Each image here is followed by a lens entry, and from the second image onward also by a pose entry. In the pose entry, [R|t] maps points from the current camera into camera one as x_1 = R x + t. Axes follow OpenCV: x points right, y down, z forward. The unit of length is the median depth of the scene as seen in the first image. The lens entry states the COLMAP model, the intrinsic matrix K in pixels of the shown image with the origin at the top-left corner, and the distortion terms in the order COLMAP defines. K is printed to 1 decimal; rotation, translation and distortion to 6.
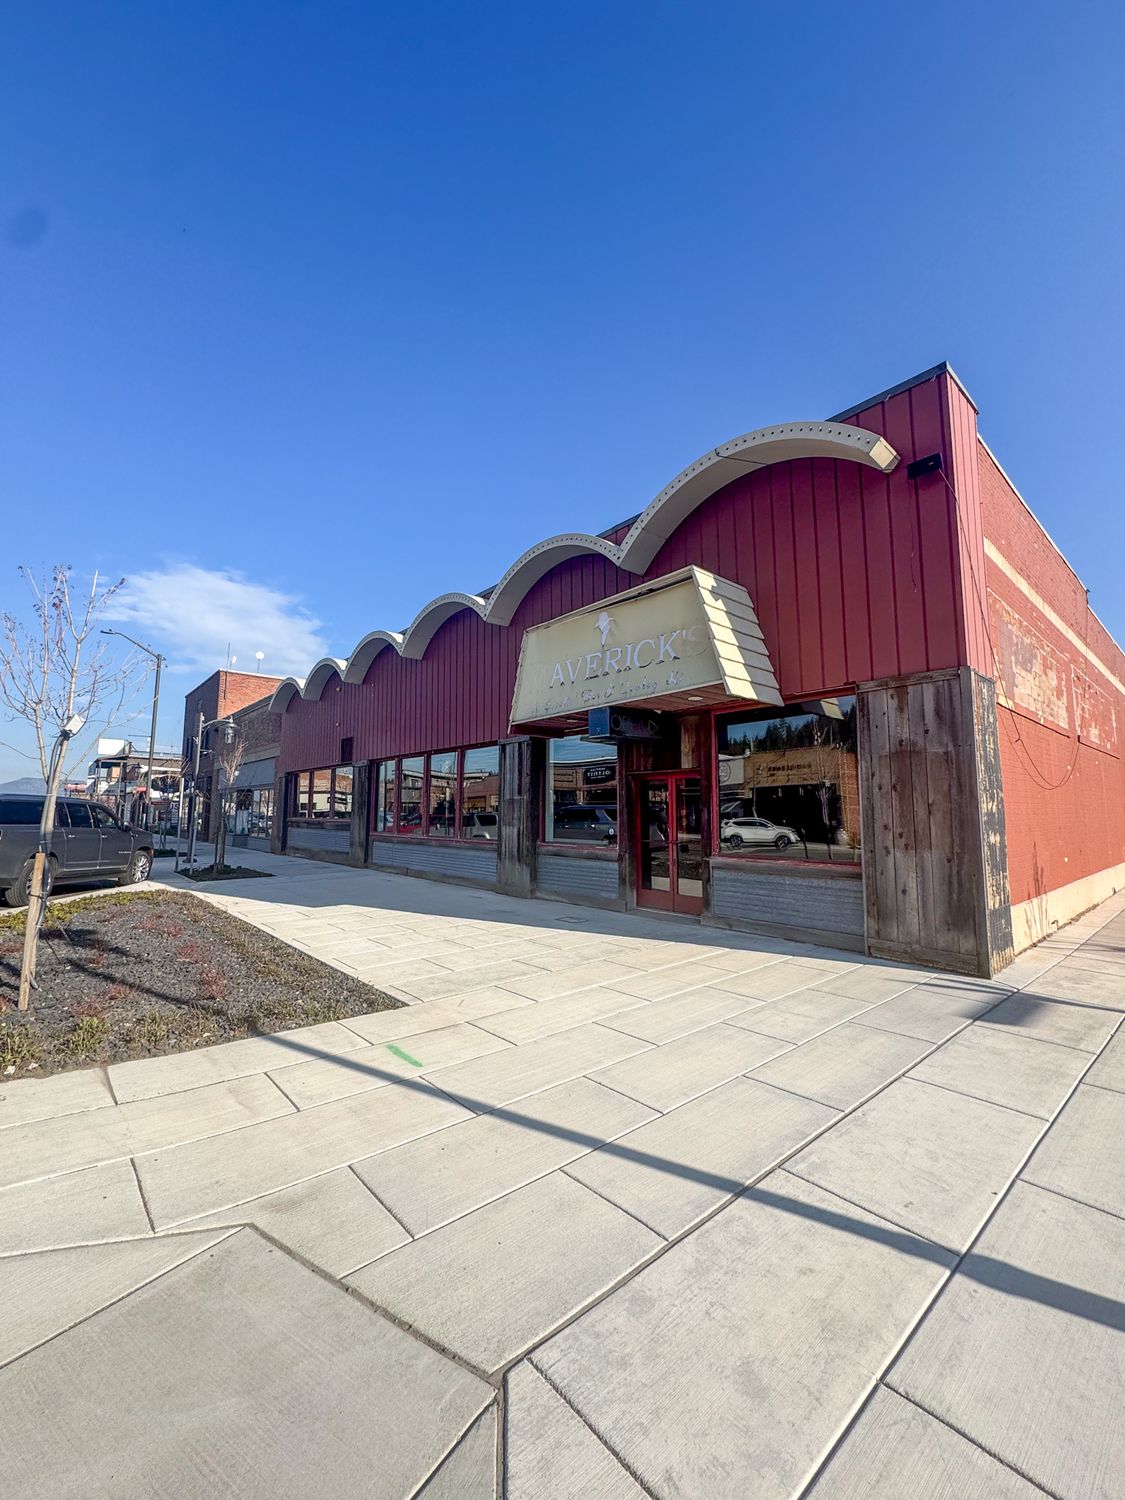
lens RADIAL K [[599.8, 0, 563.7], [0, 599.8, 750.4], [0, 0, 1]] dist [-0.002477, 0.000155]
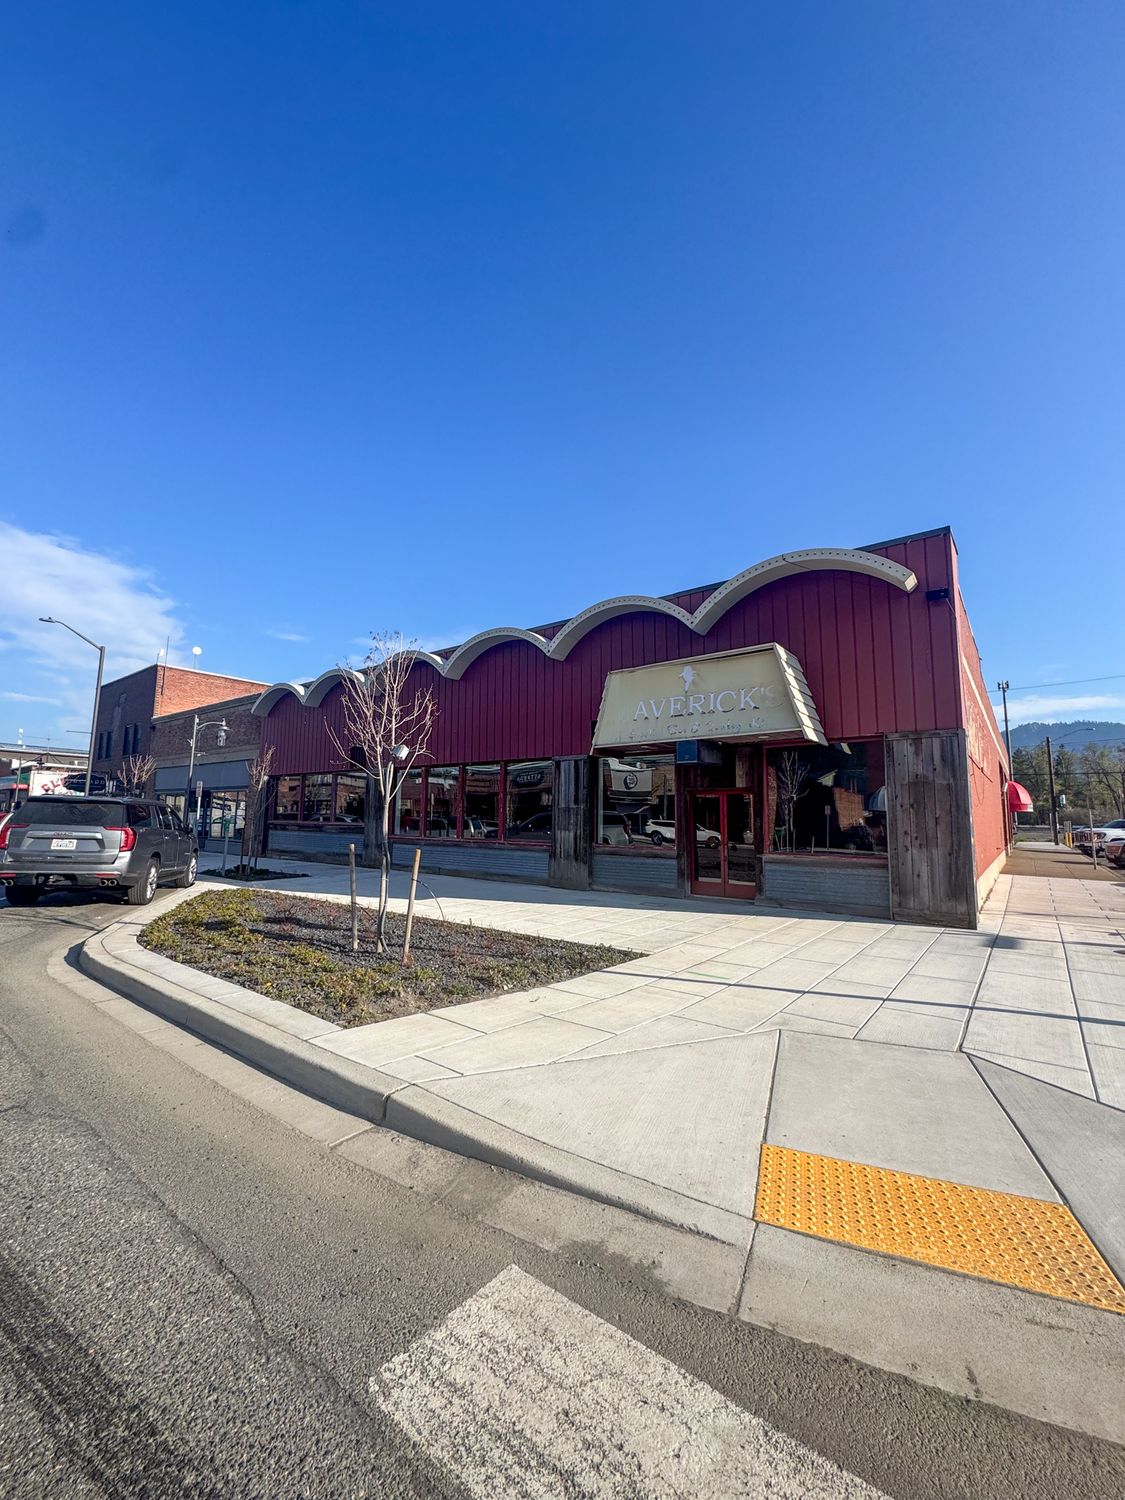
lens RADIAL K [[599.8, 0, 564.5], [0, 599.8, 750.0], [0, 0, 1]] dist [-0.002477, 0.000155]
pose [[0.981667, 0.029503, 0.188305, -0.516495], [-0.028298, 0.999558, -0.009088, -0.035084], [-0.188490, 0.003593, 0.982069, -0.267922]]
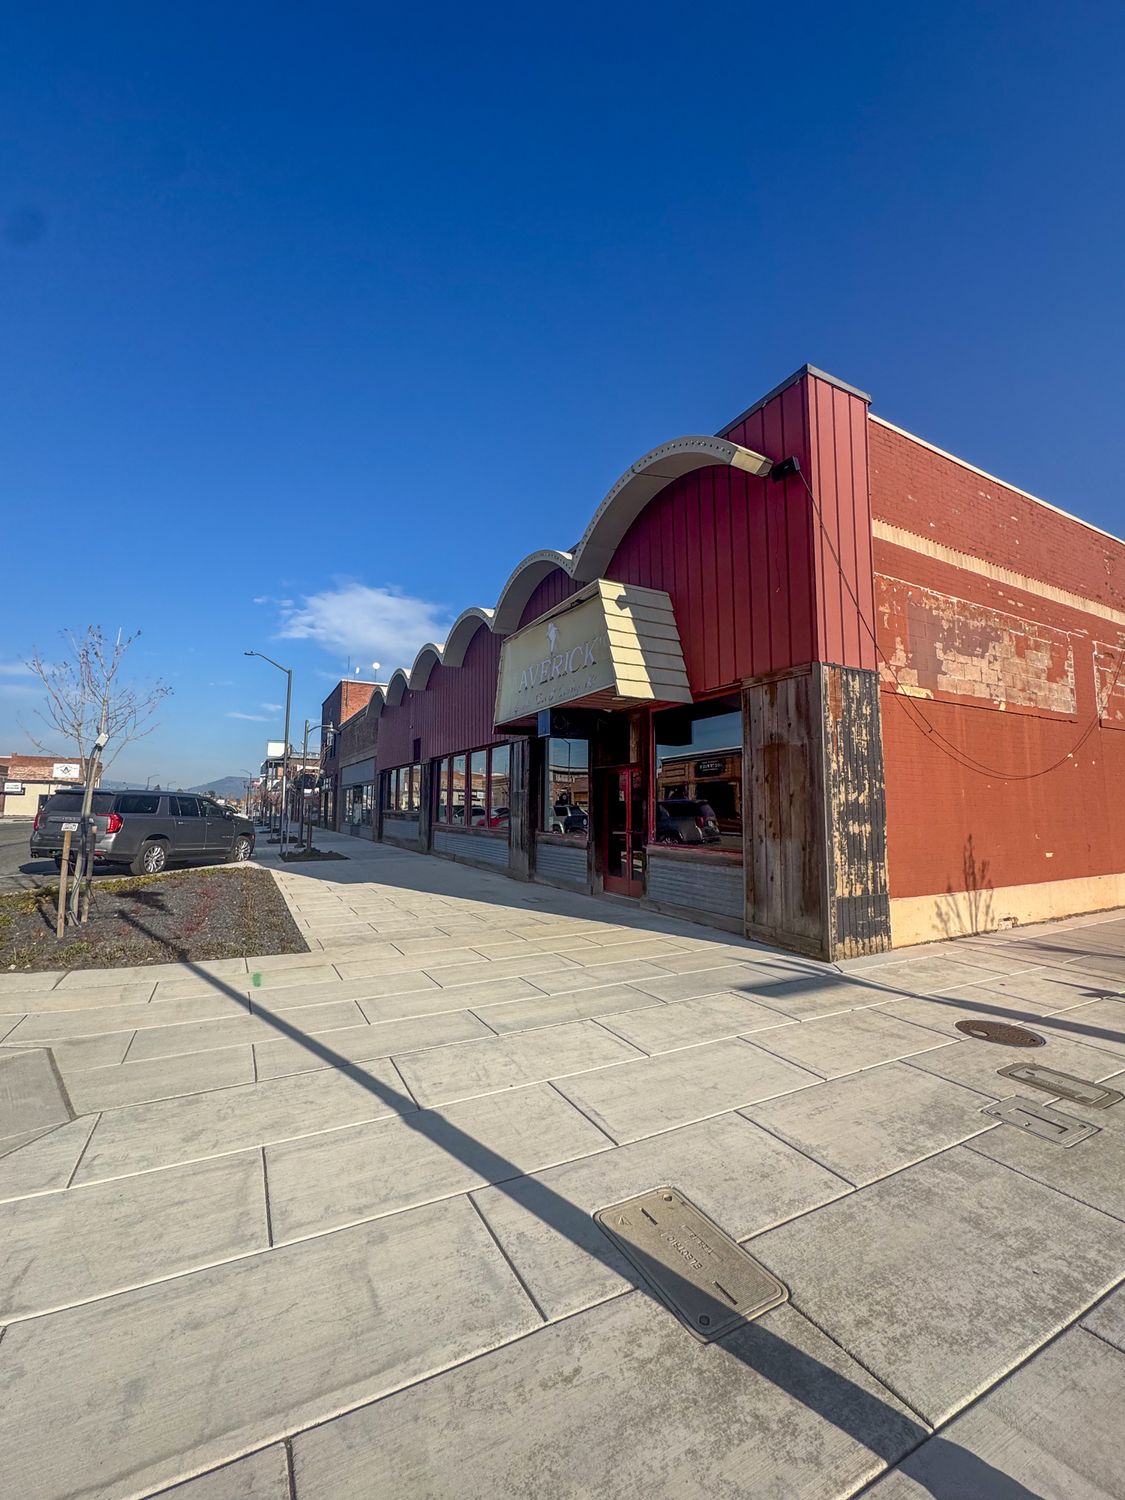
lens RADIAL K [[599.8, 0, 561.6], [0, 599.8, 749.9], [0, 0, 1]] dist [-0.002477, 0.000155]
pose [[0.974618, -0.020069, -0.222975, 0.388296], [0.022030, 0.999737, 0.006313, -0.003458], [0.222790, -0.011065, 0.974804, -0.089487]]
